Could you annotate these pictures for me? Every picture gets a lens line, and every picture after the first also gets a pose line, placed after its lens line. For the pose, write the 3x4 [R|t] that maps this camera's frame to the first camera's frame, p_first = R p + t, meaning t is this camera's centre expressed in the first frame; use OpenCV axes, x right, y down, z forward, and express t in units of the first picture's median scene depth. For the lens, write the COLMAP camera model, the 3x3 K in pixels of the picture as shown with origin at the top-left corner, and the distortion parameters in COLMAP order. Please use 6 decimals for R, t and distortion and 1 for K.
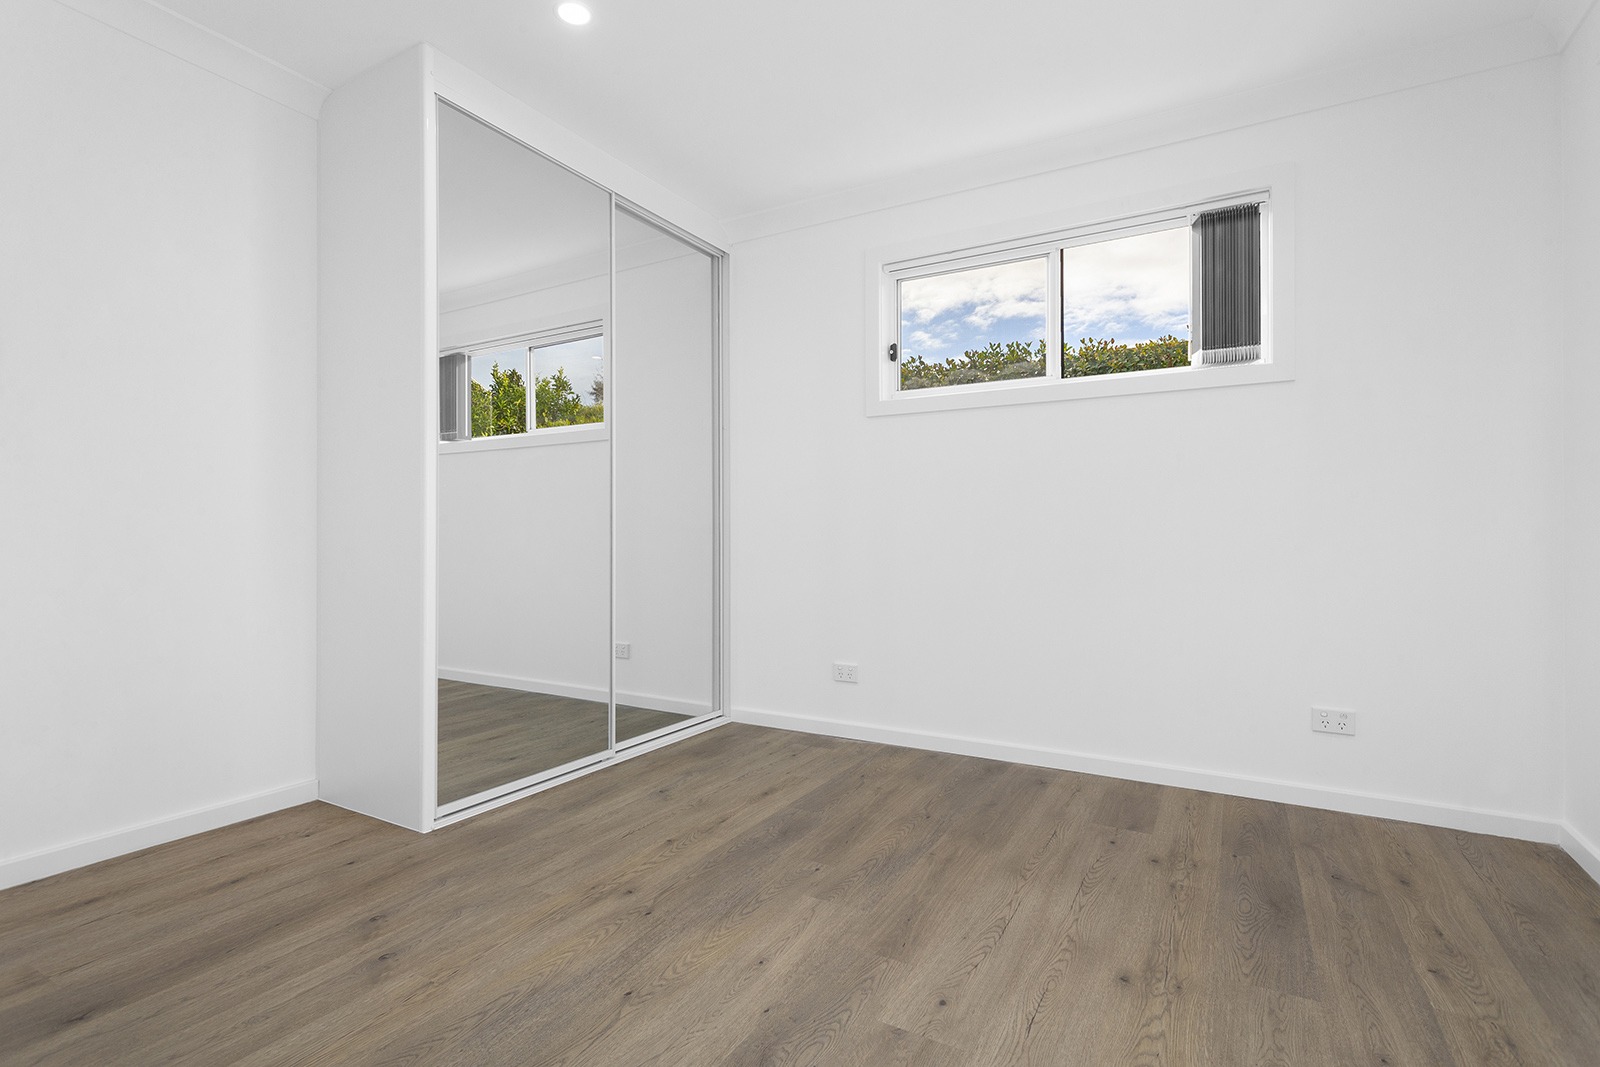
lens RADIAL K [[774.9, 0, 794.8], [0, 774.9, 531.0], [0, 0, 1]] dist [-0.000270, 0.001464]
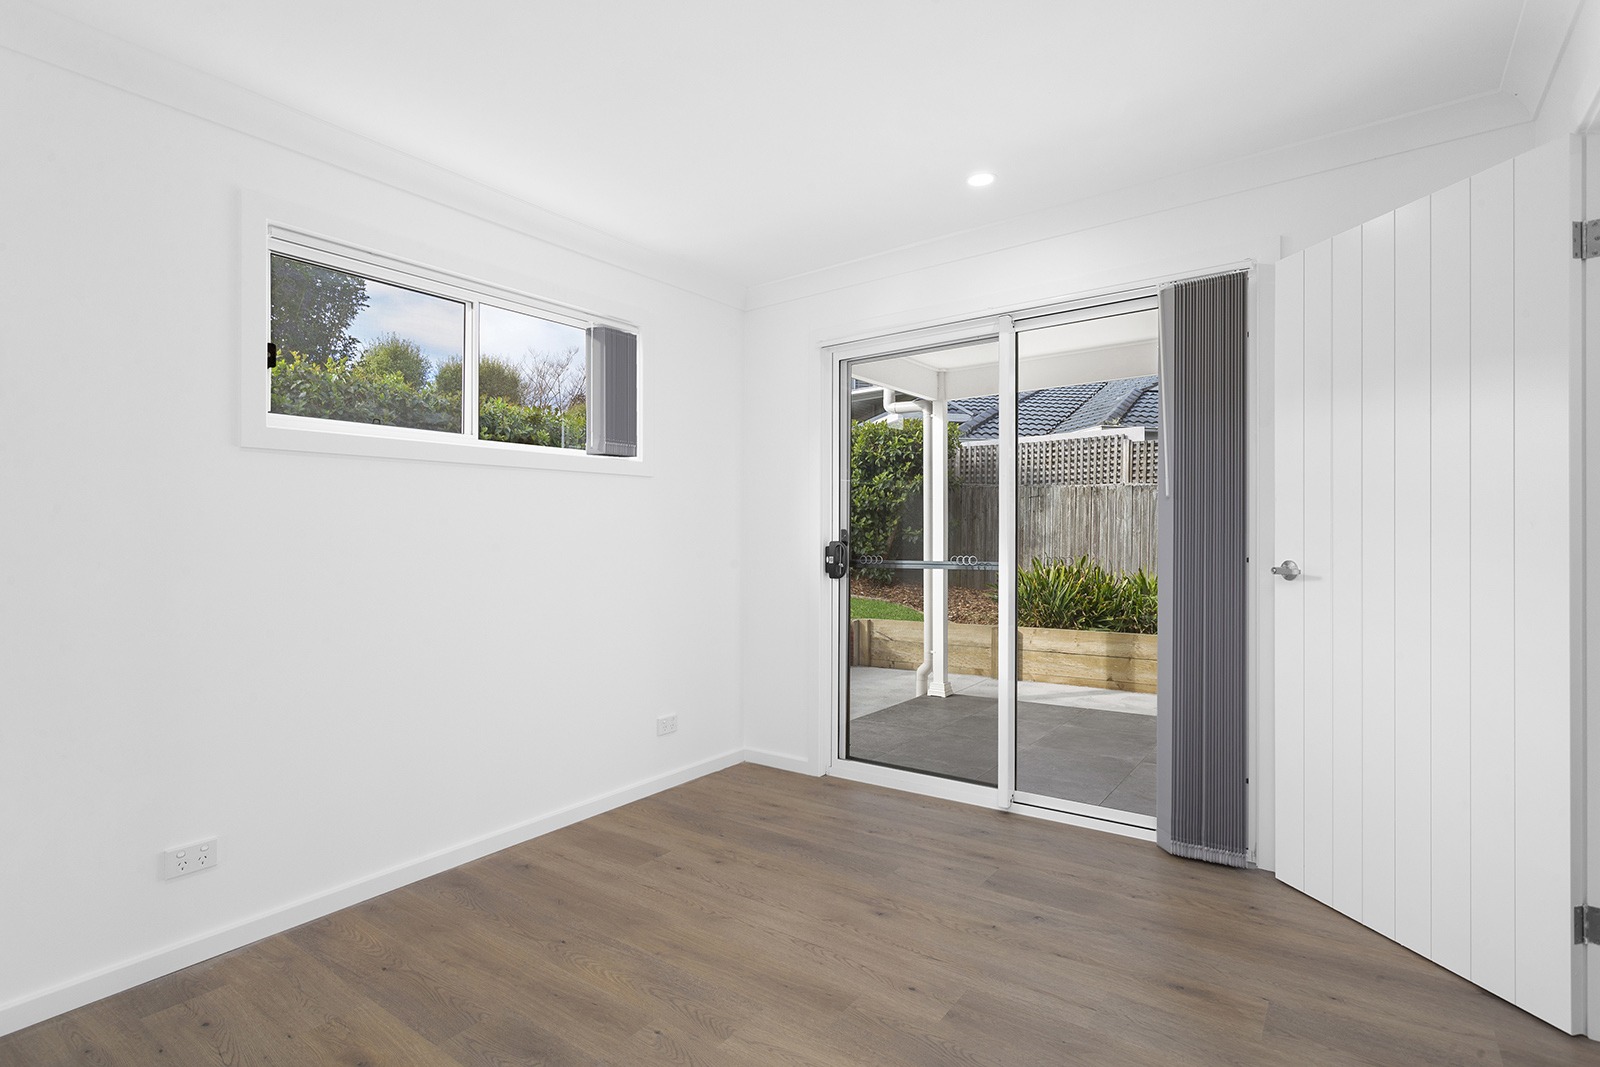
lens RADIAL K [[774.9, 0, 794.8], [0, 774.9, 531.0], [0, 0, 1]] dist [-0.000270, 0.001464]
pose [[0.098974, 0.006185, 0.995071, -0.710846], [0.002480, 0.999976, -0.006462, -0.099519], [-0.995087, 0.003108, 0.098956, 0.663100]]
